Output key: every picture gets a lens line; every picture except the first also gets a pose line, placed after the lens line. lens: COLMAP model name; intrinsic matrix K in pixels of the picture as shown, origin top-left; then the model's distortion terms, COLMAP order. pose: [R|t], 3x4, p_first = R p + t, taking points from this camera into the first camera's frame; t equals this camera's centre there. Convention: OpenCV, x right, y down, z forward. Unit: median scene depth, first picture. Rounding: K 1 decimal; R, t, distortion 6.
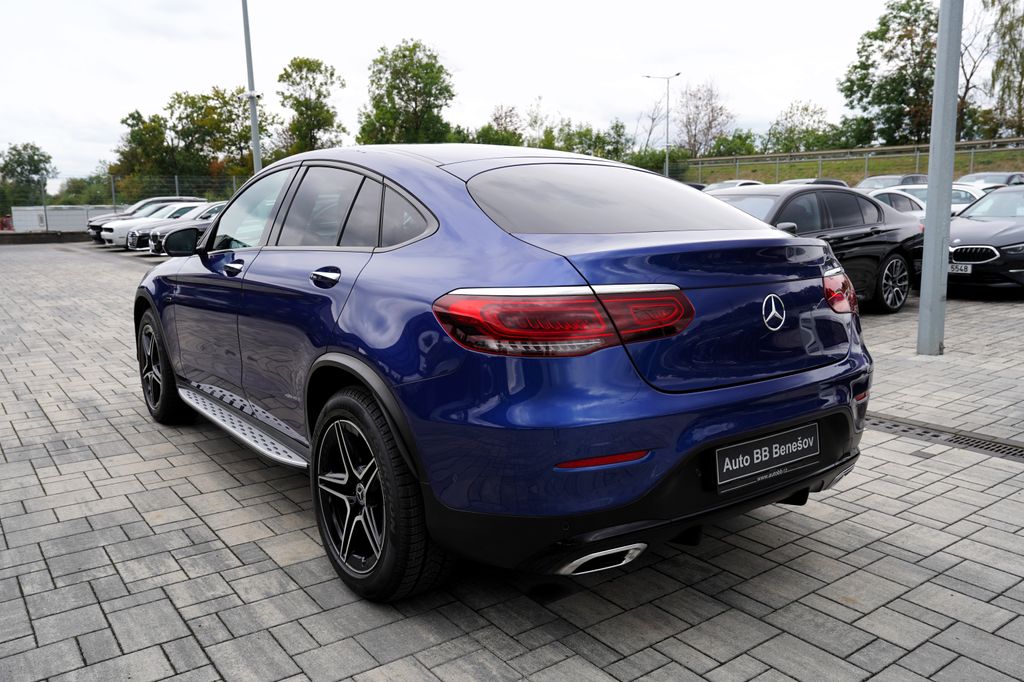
lens RADIAL K [[795.5, 0, 485.4], [0, 795.5, 342.1], [0, 0, 1]] dist [-0.074028, 0.104242]
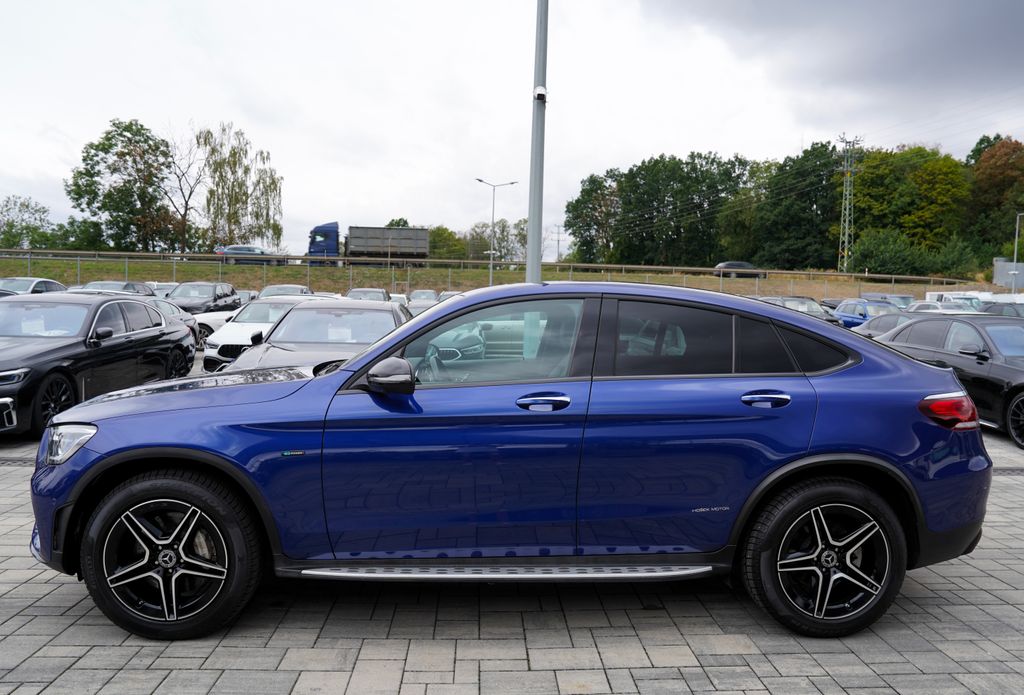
lens RADIAL K [[759.5, 0, 512.0], [0, 759.5, 347.5], [0, 0, 1]] dist [-0.102850, 0.089937]
pose [[0.536166, -0.017096, 0.843939, -0.069718], [0.112778, 0.992282, -0.051549, -0.007183], [-0.836545, 0.122816, 0.533956, 0.034767]]
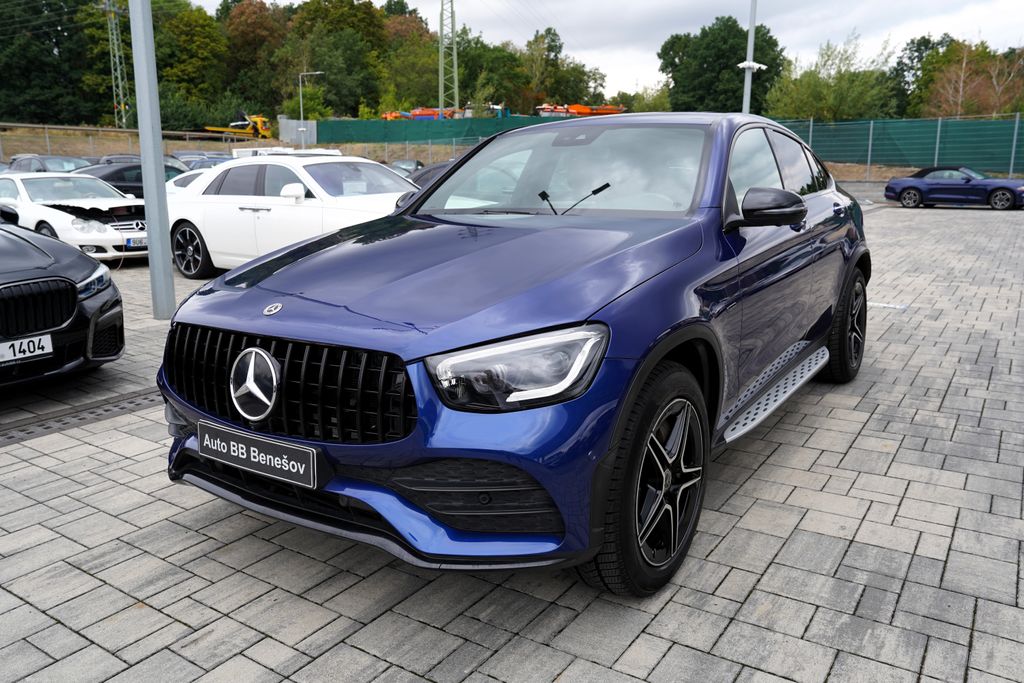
lens RADIAL K [[782.2, 0, 524.9], [0, 782.2, 343.2], [0, 0, 1]] dist [-0.079944, 0.099158]
pose [[-0.360517, -0.180650, 0.915092, -0.072108], [0.175819, 0.950318, 0.256871, -0.016865], [-0.916032, 0.253497, -0.310844, 0.106263]]
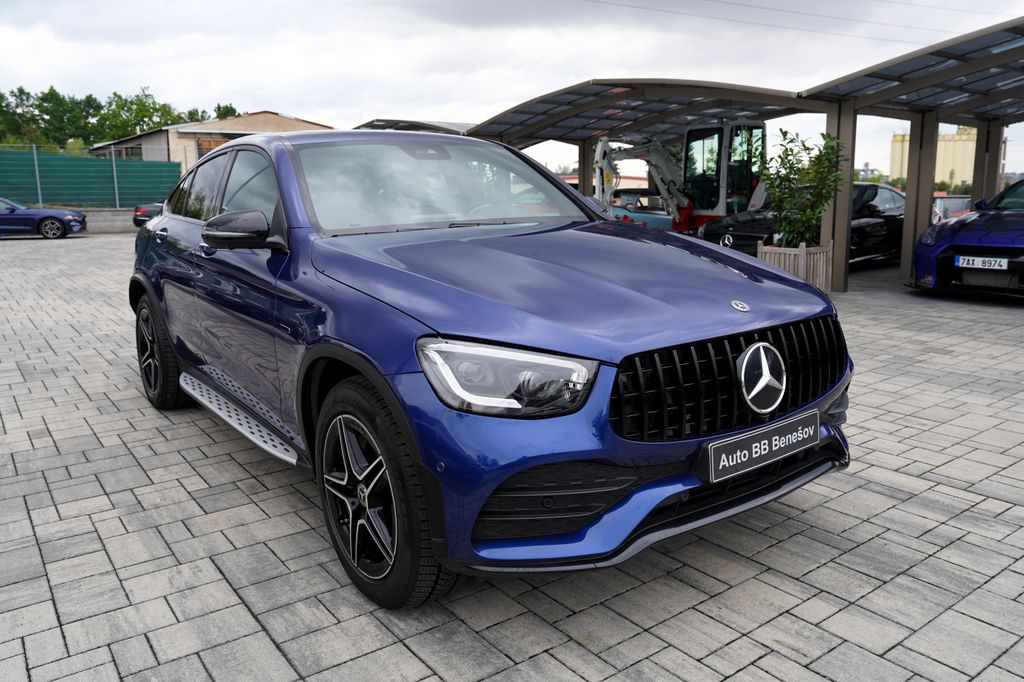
lens RADIAL K [[782.2, 0, 524.9], [0, 782.2, 342.7], [0, 0, 1]] dist [-0.079944, 0.099158]
pose [[-0.999095, 0.037524, -0.020030, -0.019747], [0.027865, 0.933186, 0.358312, -0.023518], [0.032137, 0.357429, -0.933387, 0.142841]]
